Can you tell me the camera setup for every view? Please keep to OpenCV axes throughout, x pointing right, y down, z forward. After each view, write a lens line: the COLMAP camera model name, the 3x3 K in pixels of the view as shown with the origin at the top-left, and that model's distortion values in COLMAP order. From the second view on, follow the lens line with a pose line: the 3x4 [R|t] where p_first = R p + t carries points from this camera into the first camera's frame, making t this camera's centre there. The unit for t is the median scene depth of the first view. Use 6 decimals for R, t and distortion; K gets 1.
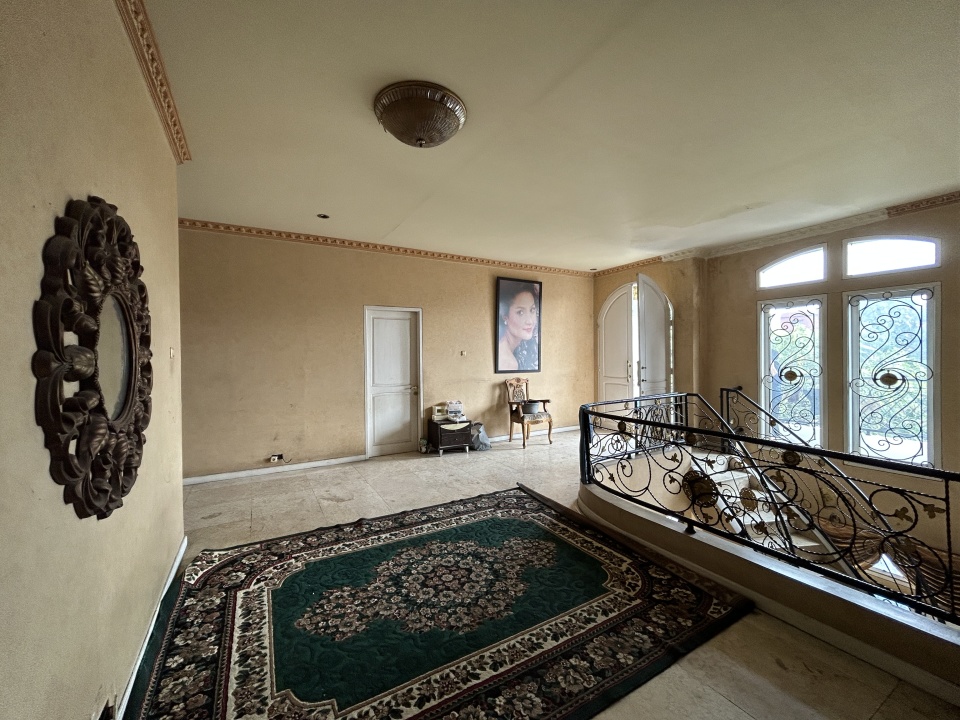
lens RADIAL K [[390.6, 0, 480.8], [0, 390.6, 356.9], [0, 0, 1]] dist [-0.002482, -0.000009]
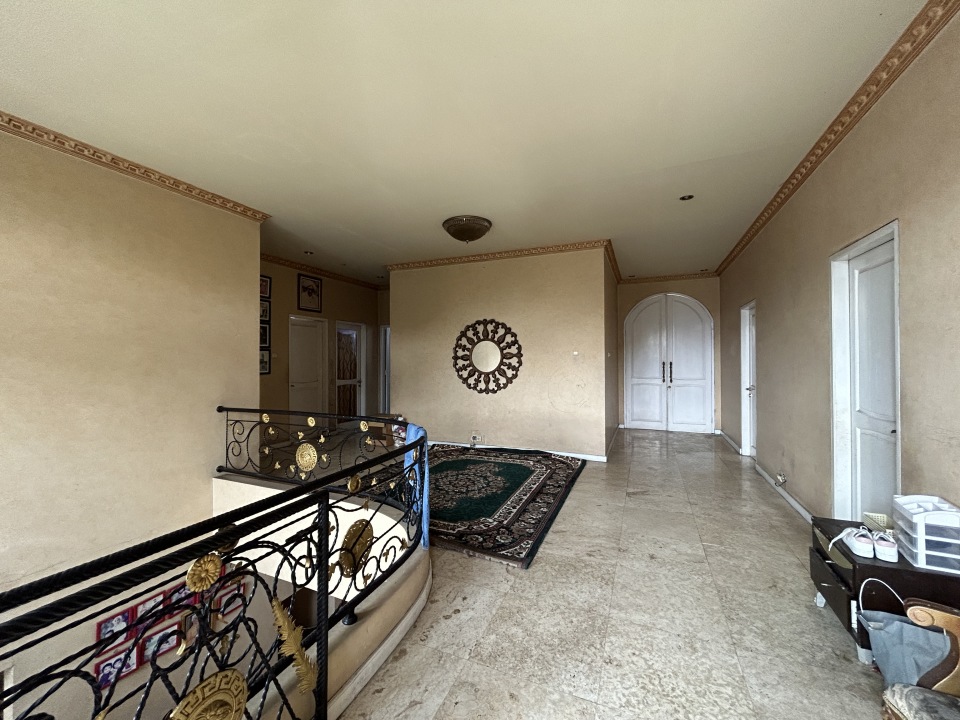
lens RADIAL K [[390.6, 0, 479.7], [0, 390.6, 356.8], [0, 0, 1]] dist [-0.002482, -0.000009]
pose [[-0.799247, 0.007615, -0.600955, 0.838030], [0.007640, 0.999968, 0.002511, -0.000726], [0.600954, -0.002584, -0.799279, 2.289282]]
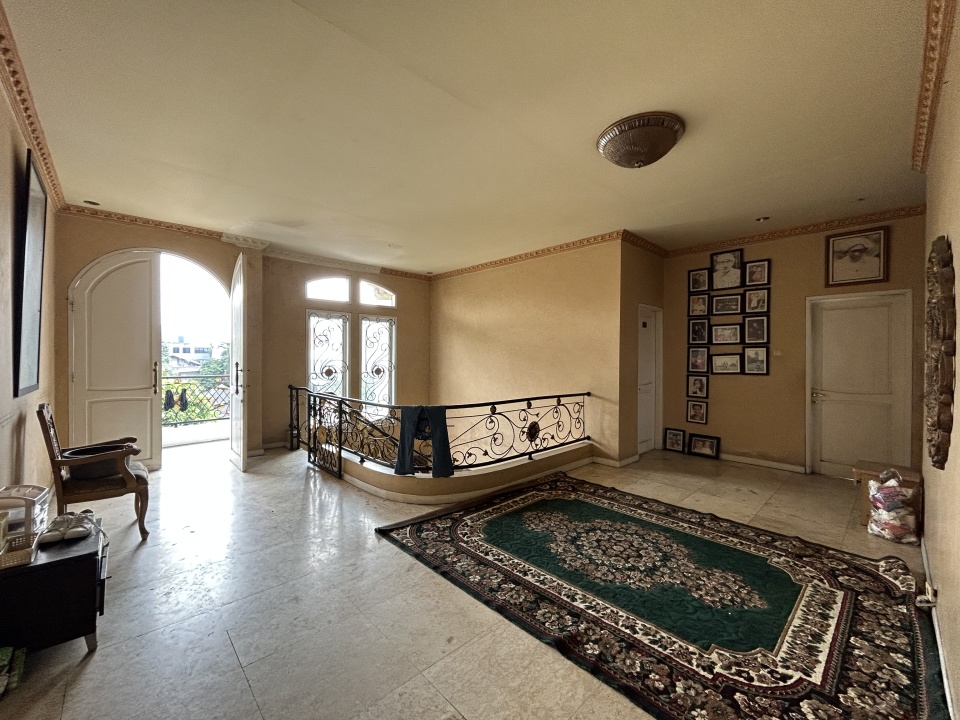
lens RADIAL K [[390.6, 0, 476.3], [0, 390.6, 359.8], [0, 0, 1]] dist [-0.002482, -0.000009]
pose [[-0.219030, 0.001320, 0.975717, -1.034012], [0.002949, 0.999995, -0.000691, 0.016116], [-0.975714, 0.002726, -0.219033, 1.546955]]
